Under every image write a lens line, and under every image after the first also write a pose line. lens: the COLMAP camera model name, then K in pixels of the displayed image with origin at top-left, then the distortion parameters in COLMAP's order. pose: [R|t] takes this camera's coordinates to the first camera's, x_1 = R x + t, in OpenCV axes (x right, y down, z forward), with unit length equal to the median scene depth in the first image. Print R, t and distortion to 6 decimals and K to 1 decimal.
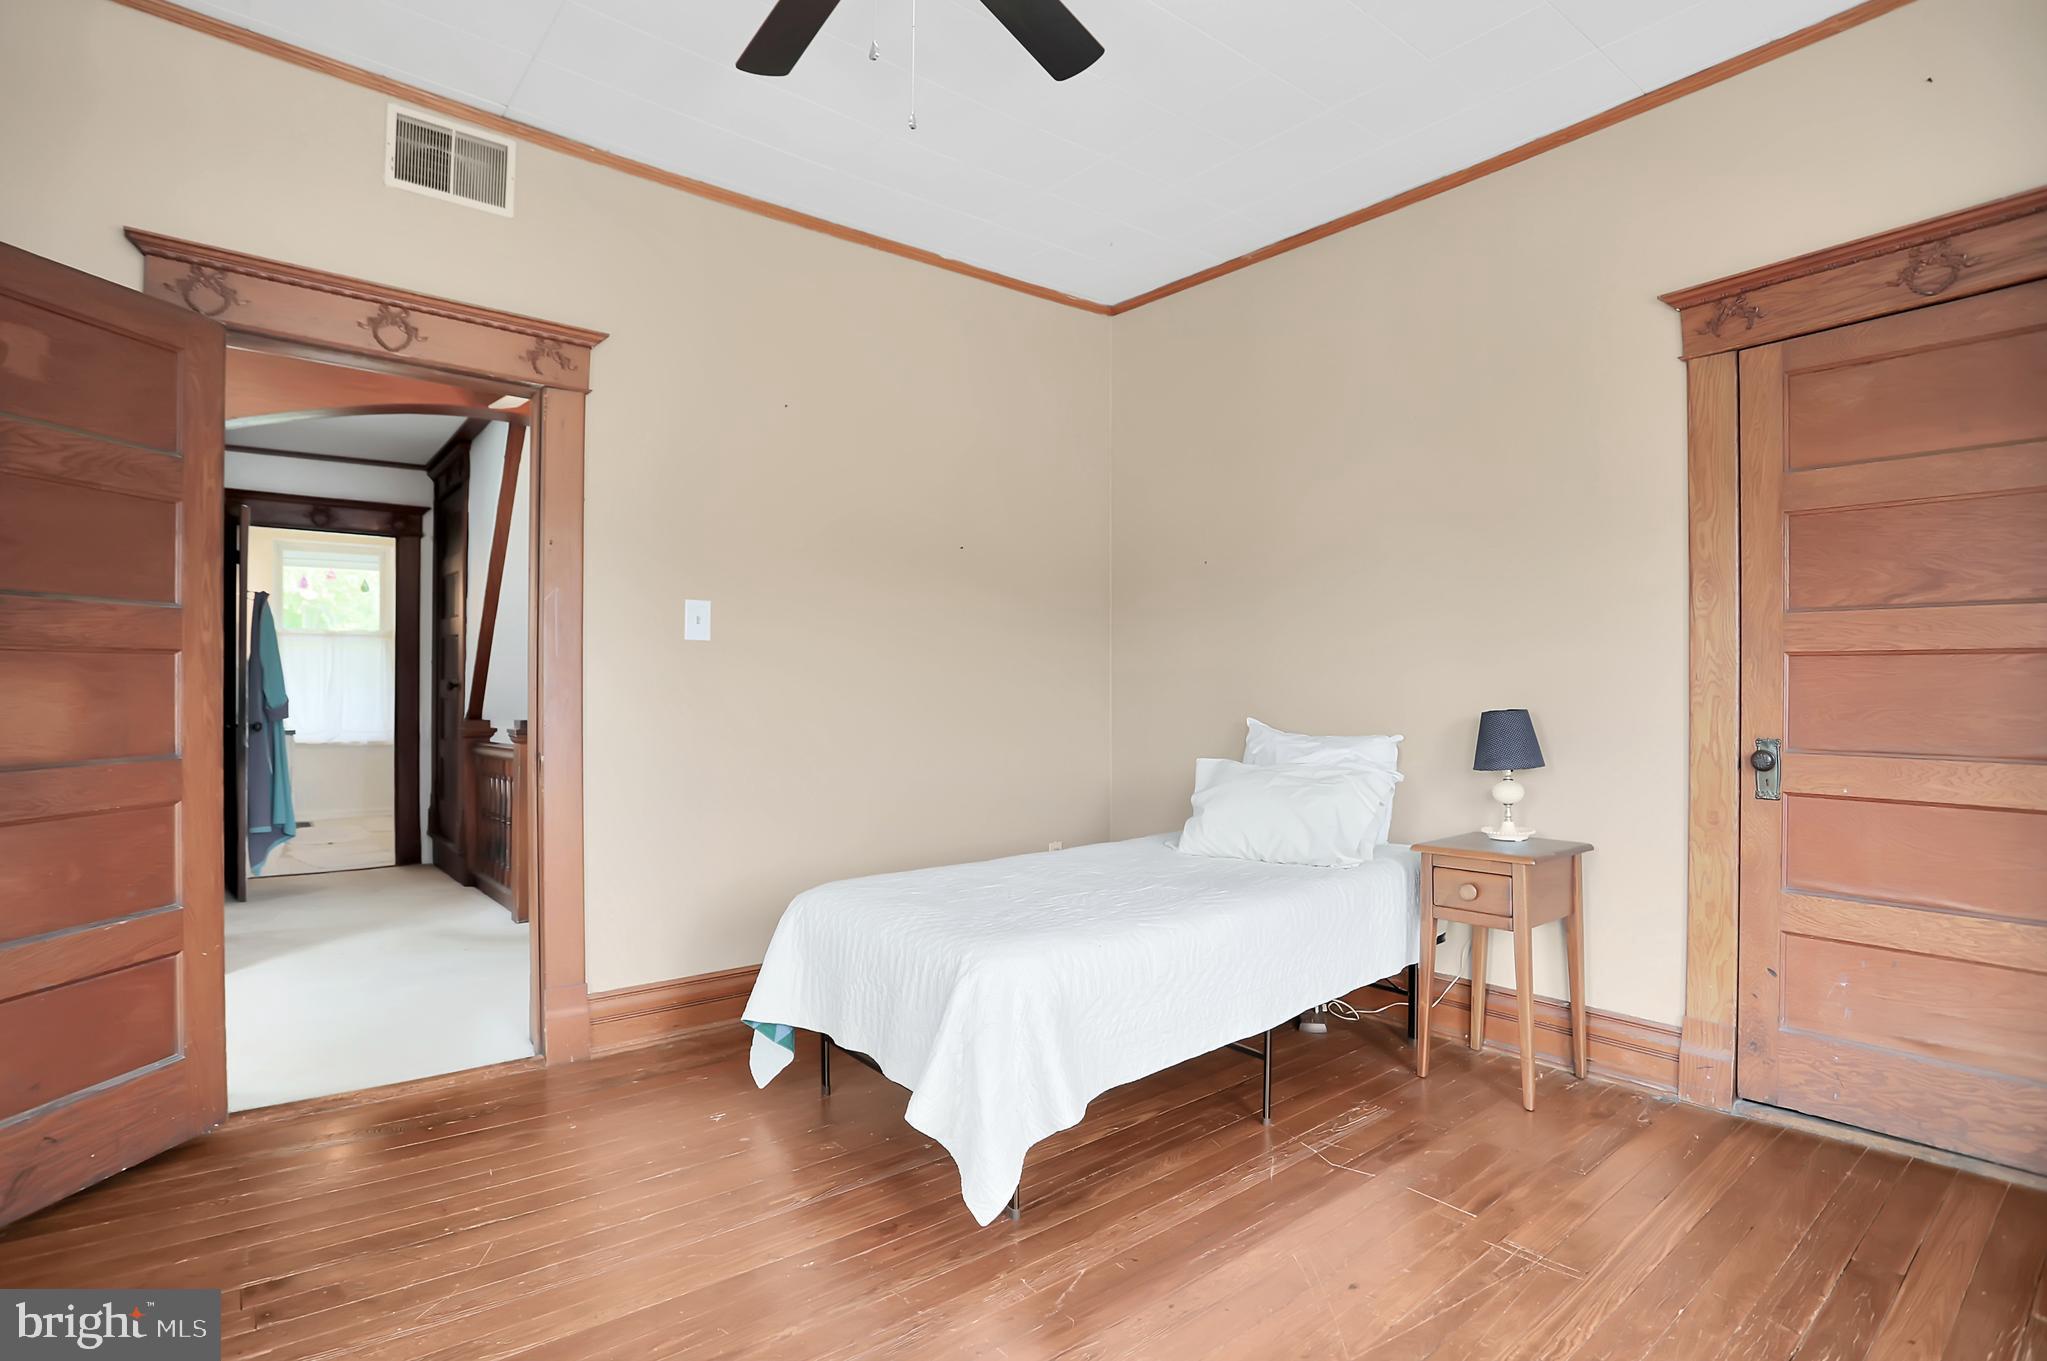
lens RADIAL K [[1010.9, 0, 1023.5], [0, 1010.9, 680.5], [0, 0, 1]] dist [-0.062439, 0.020797]
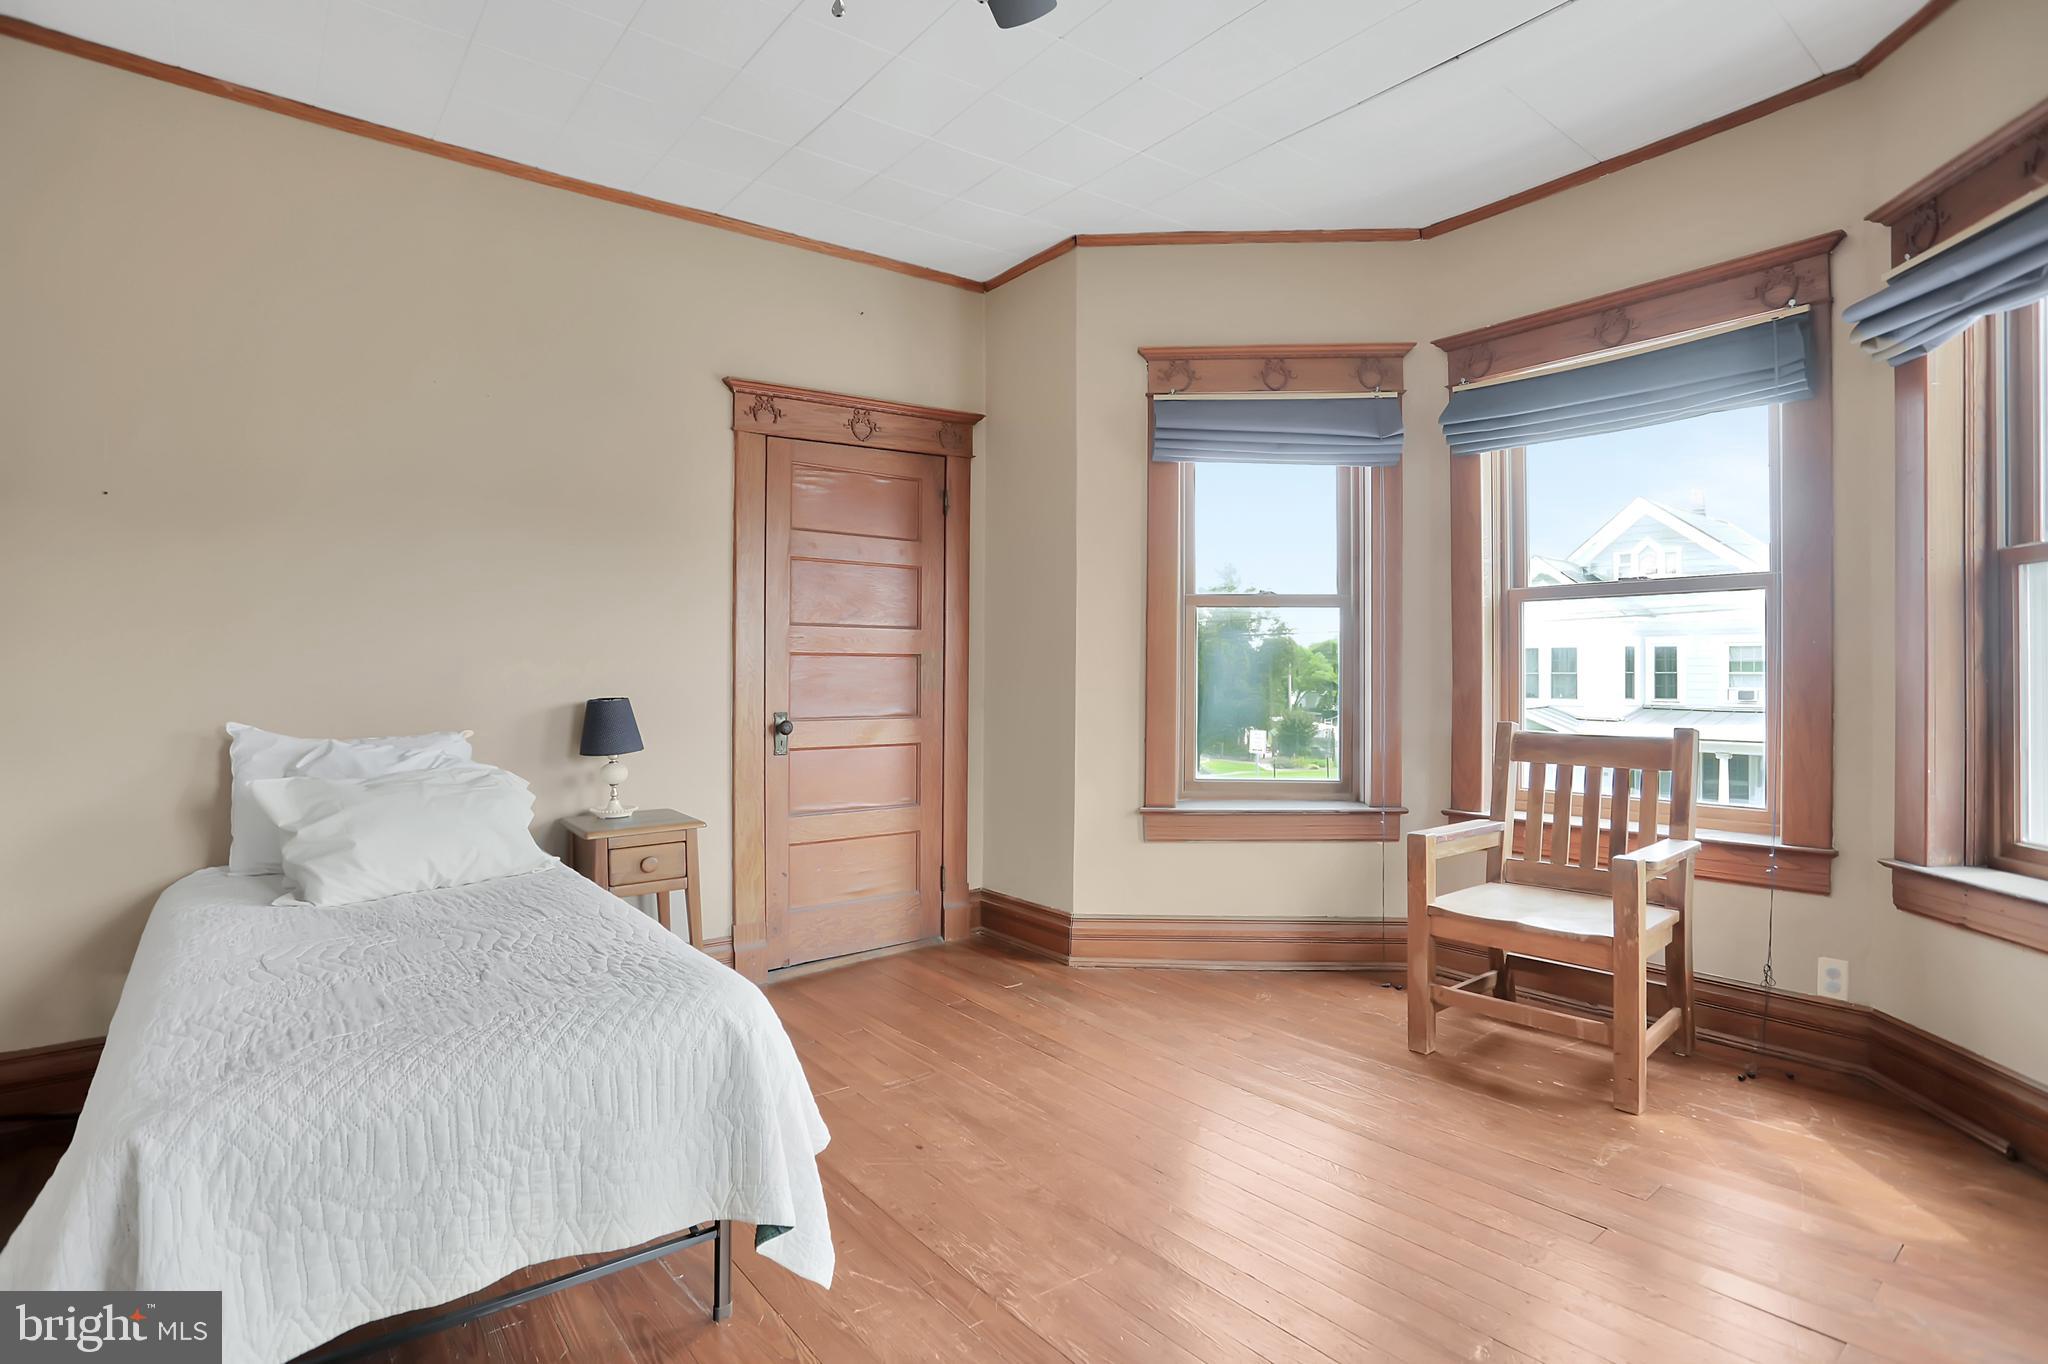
lens RADIAL K [[1011.3, 0, 1024.0], [0, 1011.3, 682.0], [0, 0, 1]] dist [-0.062439, 0.020797]
pose [[-0.002417, -0.004561, 0.999987, -0.703273], [0.000514, 0.999989, 0.004562, 0.007914], [-0.999997, 0.000525, -0.002415, 0.640291]]
